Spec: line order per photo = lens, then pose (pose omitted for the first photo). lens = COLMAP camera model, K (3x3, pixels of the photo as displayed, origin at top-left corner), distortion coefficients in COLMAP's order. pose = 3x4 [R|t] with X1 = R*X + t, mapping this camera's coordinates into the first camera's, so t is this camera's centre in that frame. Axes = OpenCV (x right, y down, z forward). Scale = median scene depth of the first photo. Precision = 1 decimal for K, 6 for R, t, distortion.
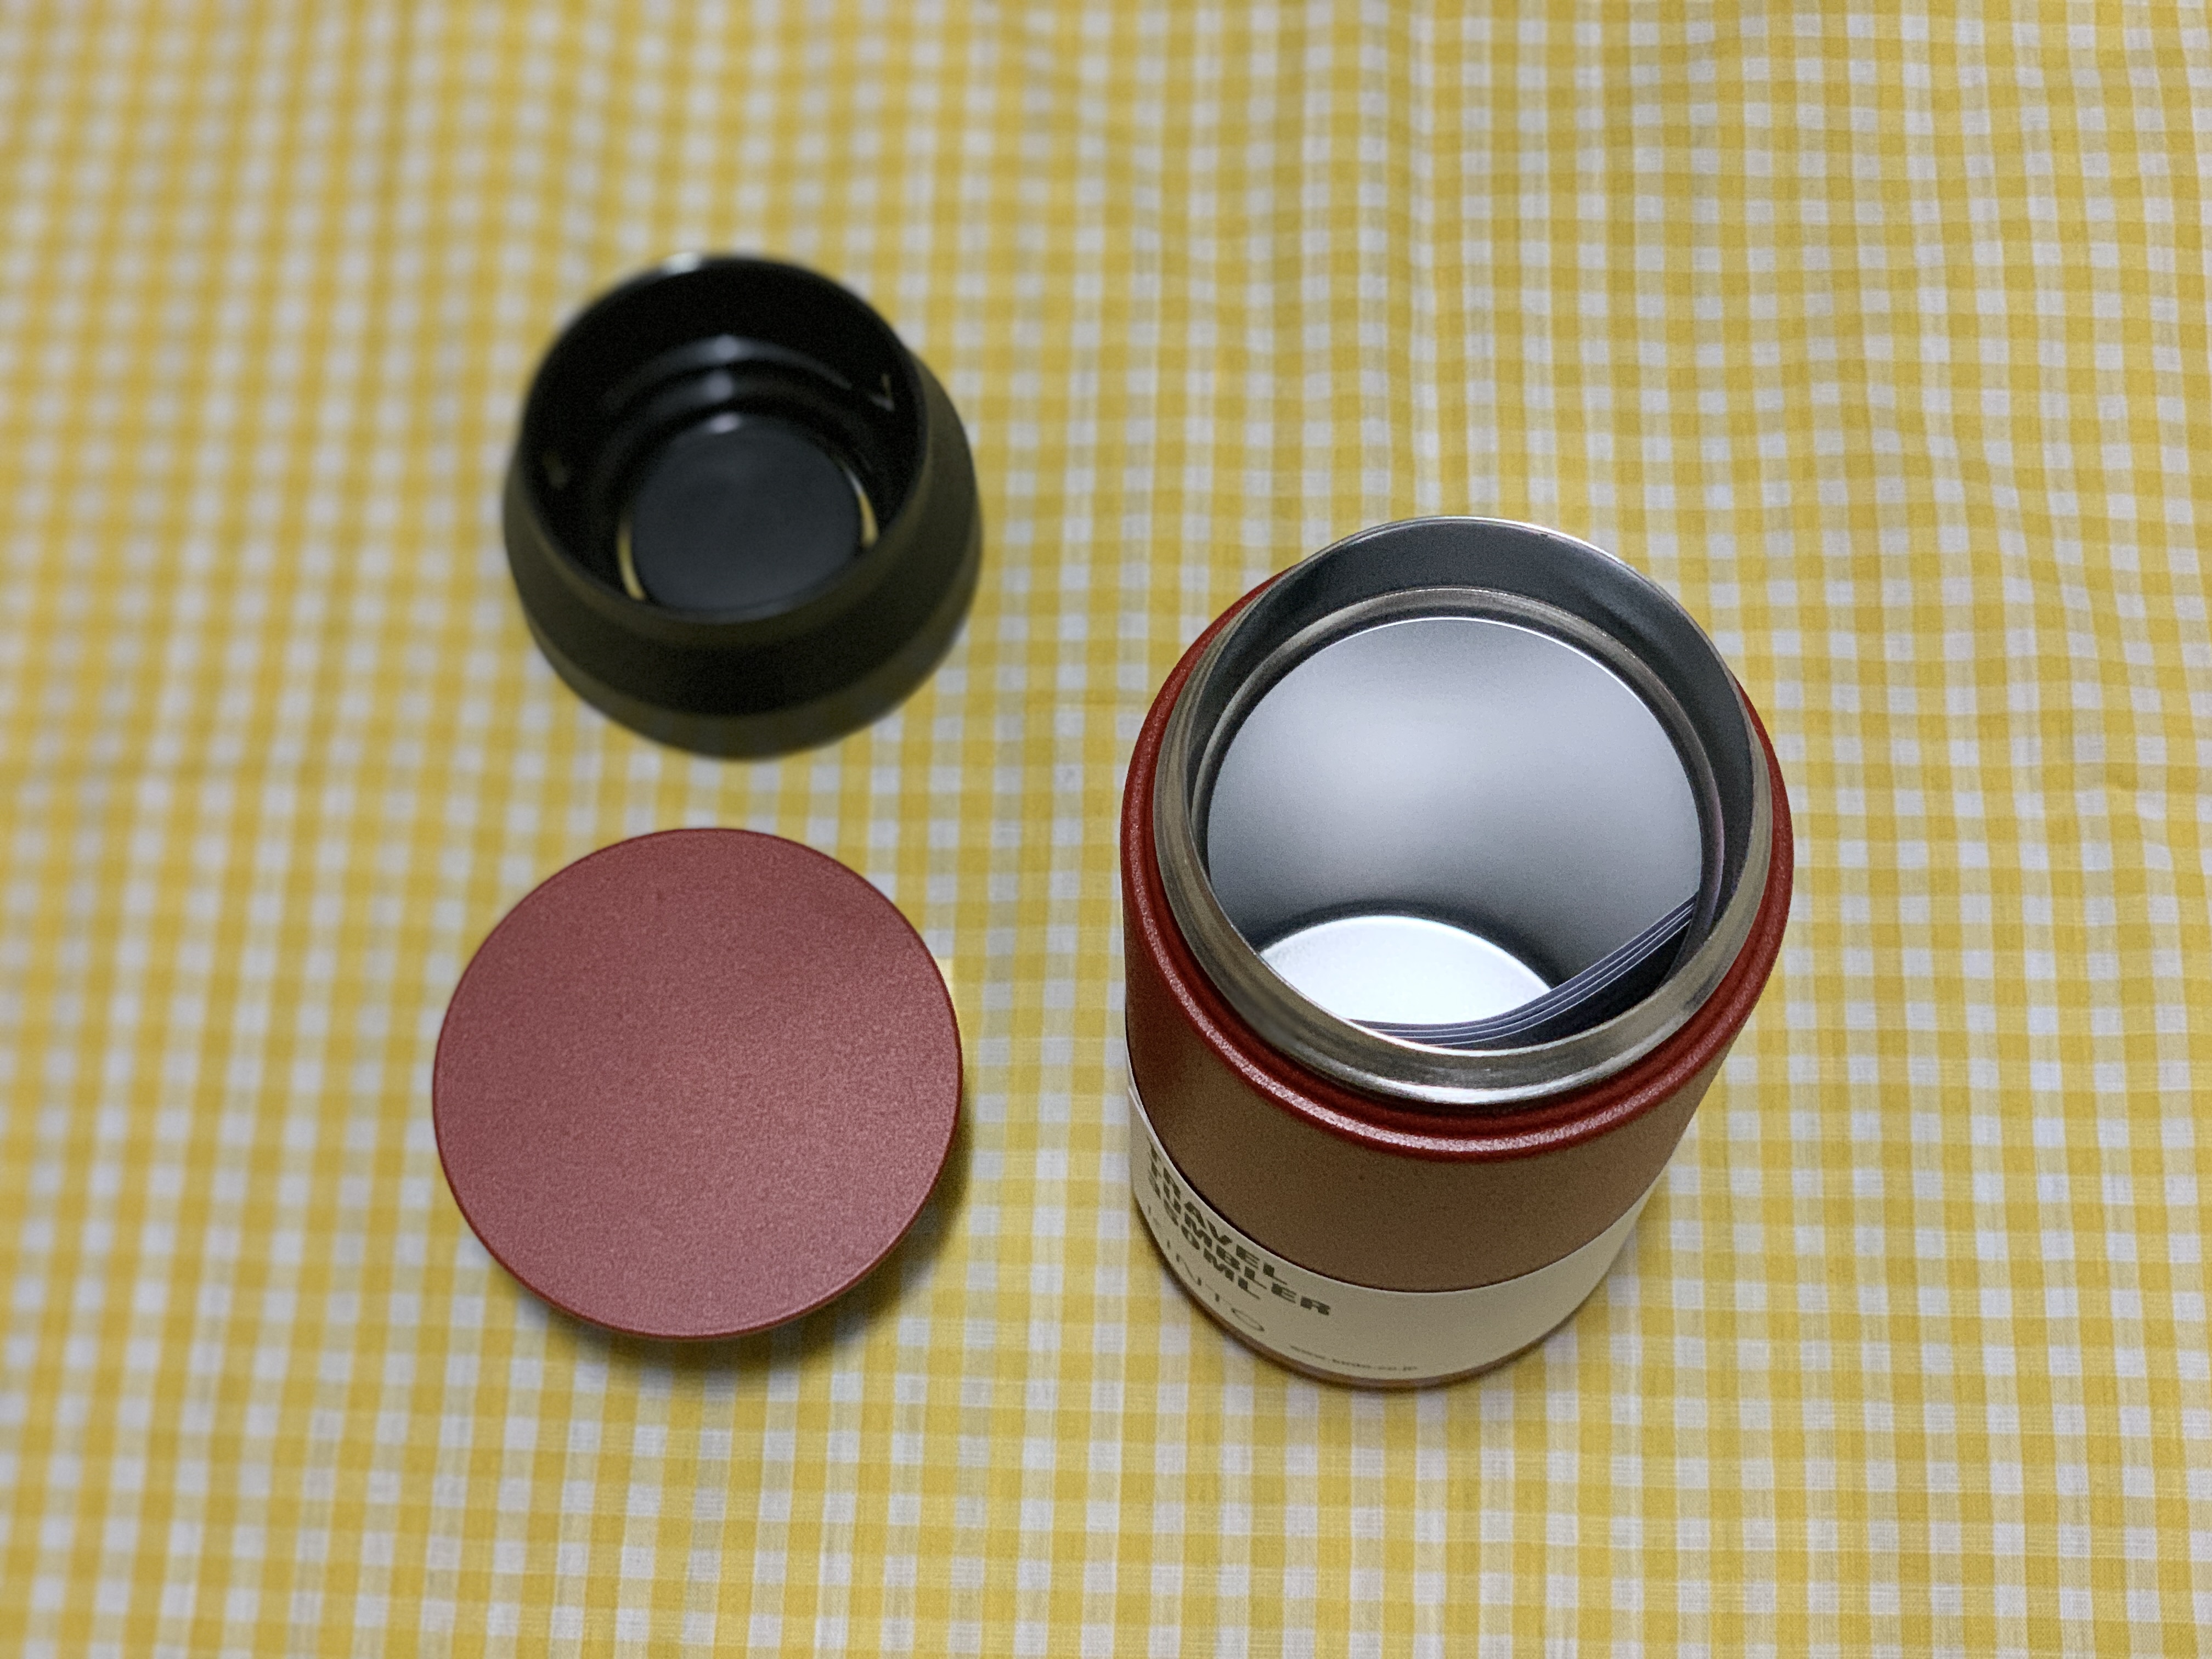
lens RADIAL K [[3312.7, 0, 1084.8], [0, 3312.7, 828.6], [0, 0, 1]] dist [-0.031832, 0.000000]
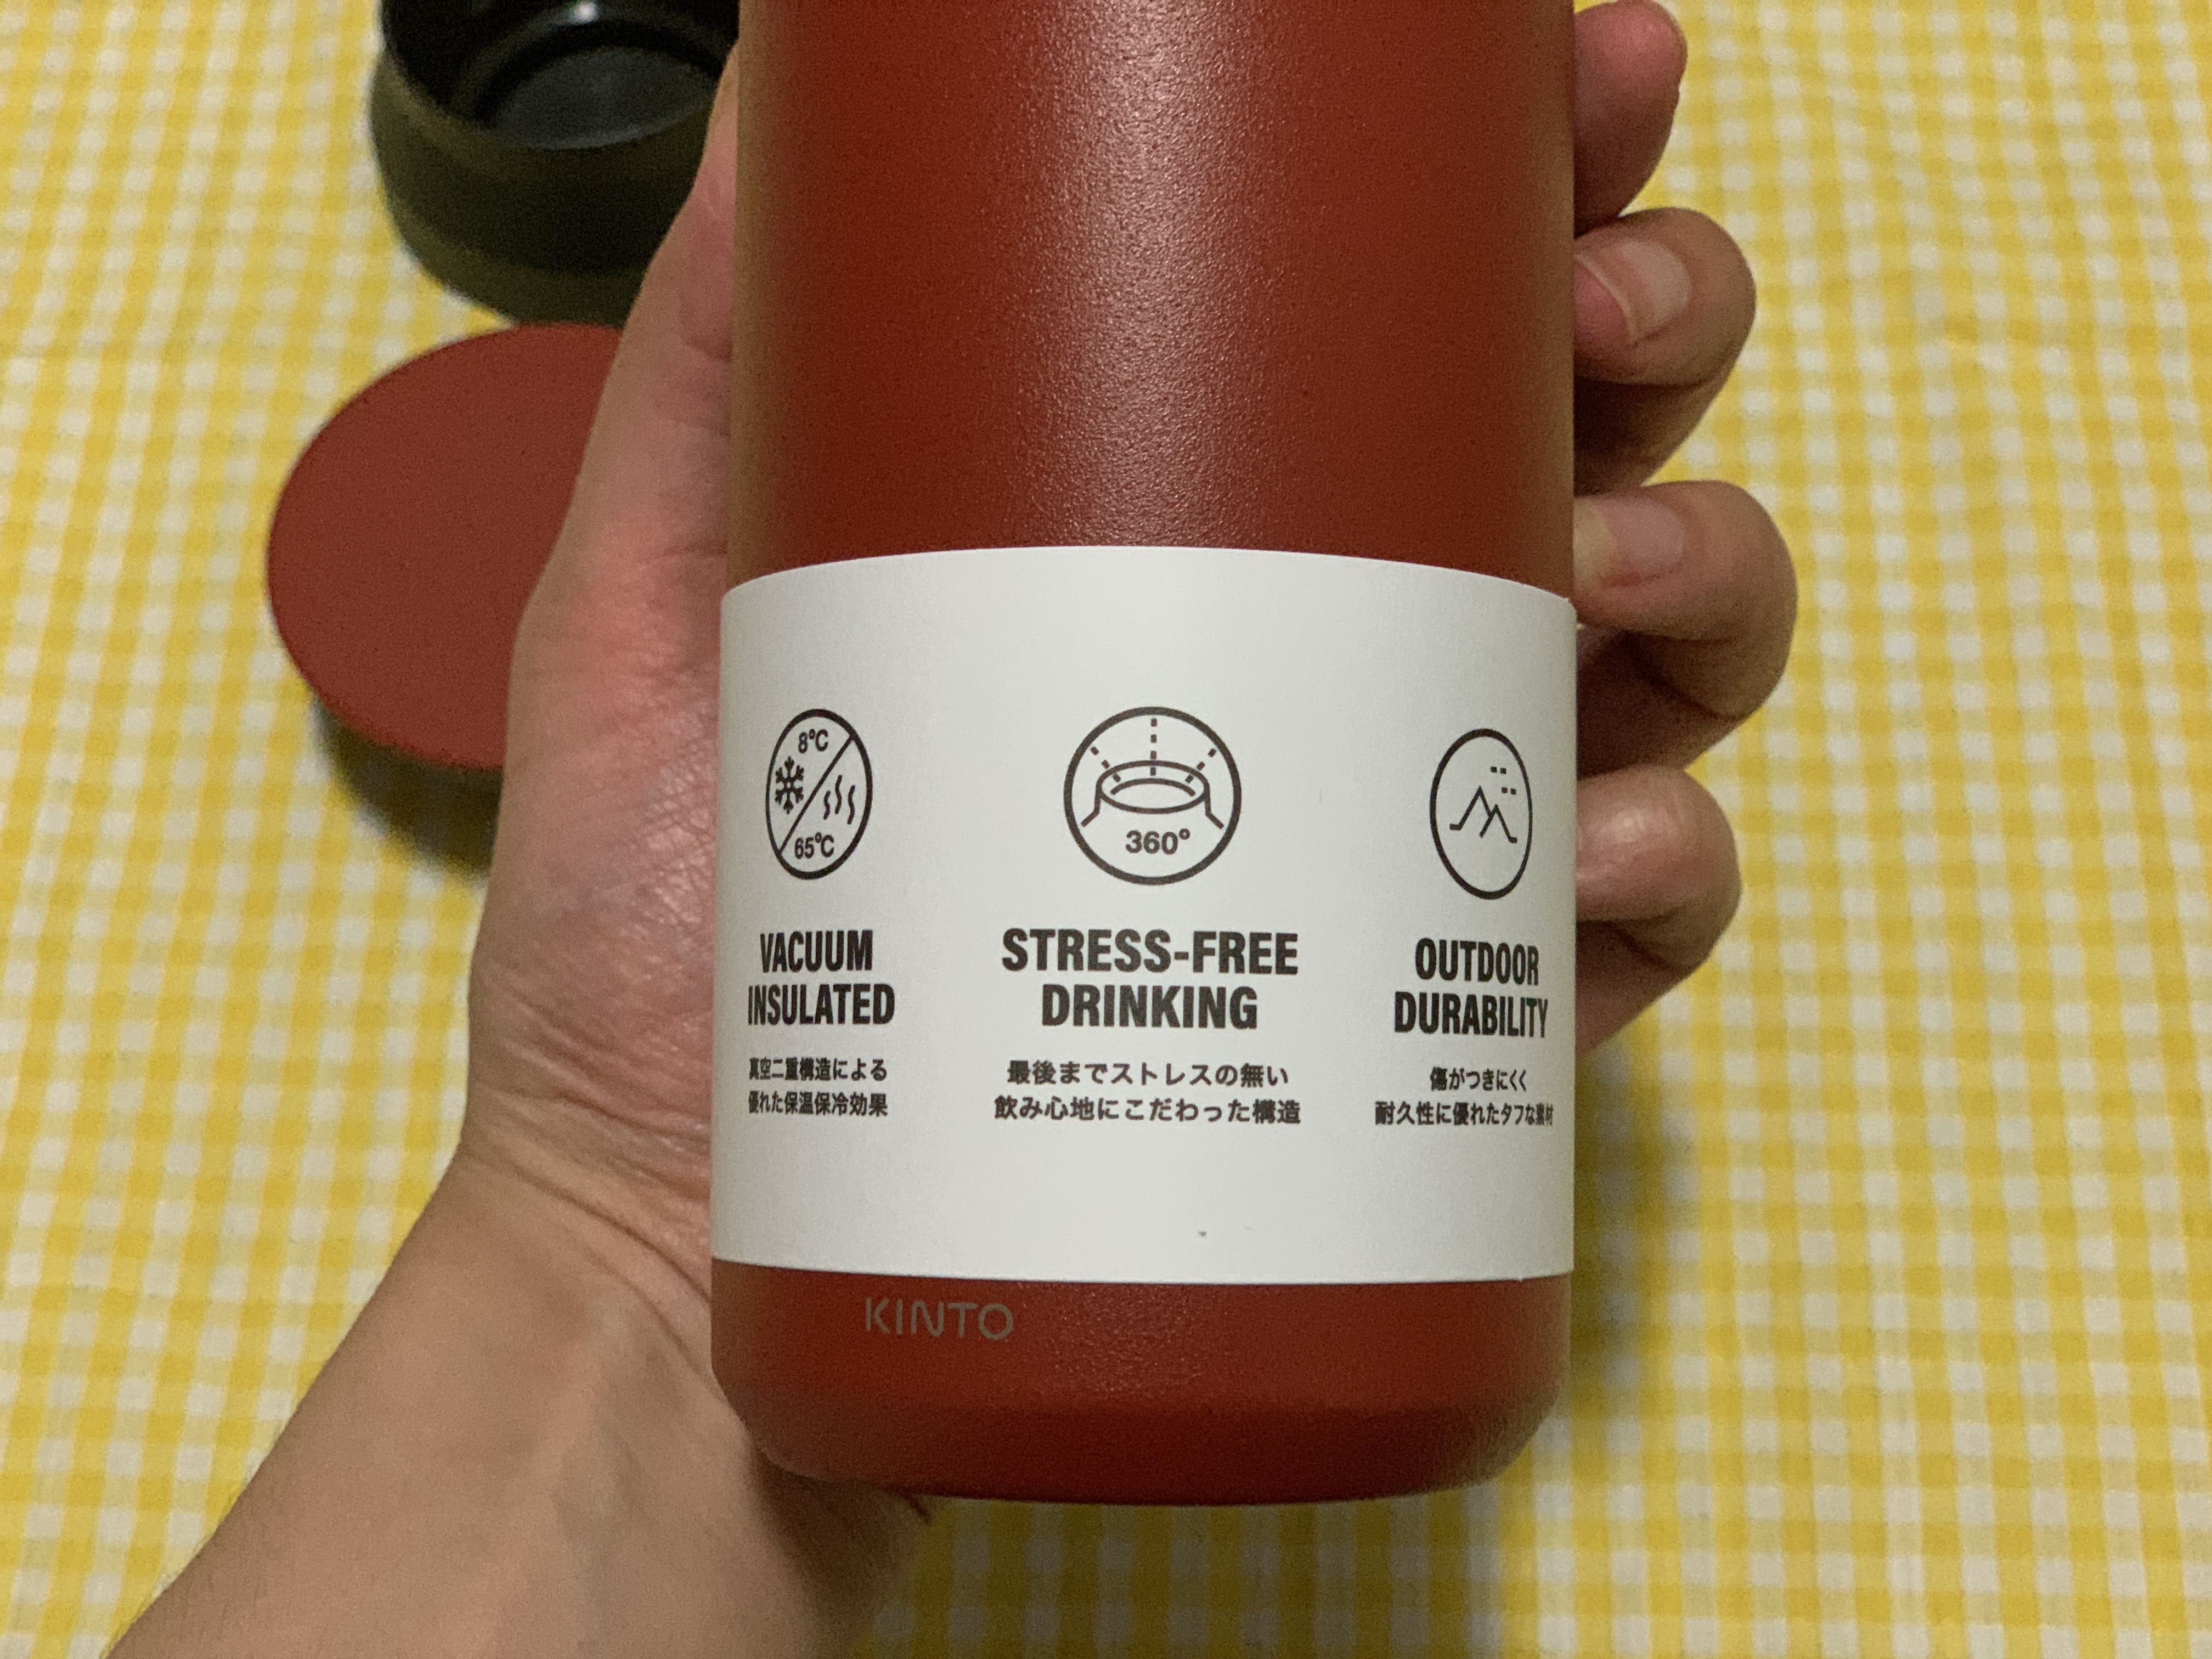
lens RADIAL K [[3312.7, 0, 1099.5], [0, 3312.7, 869.7], [0, 0, 1]] dist [-0.031832, 0.000000]
pose [[0.999837, -0.011805, -0.013687, 0.060982], [0.009703, 0.989447, -0.144567, 0.285168], [0.015250, 0.144411, 0.989400, 0.021997]]
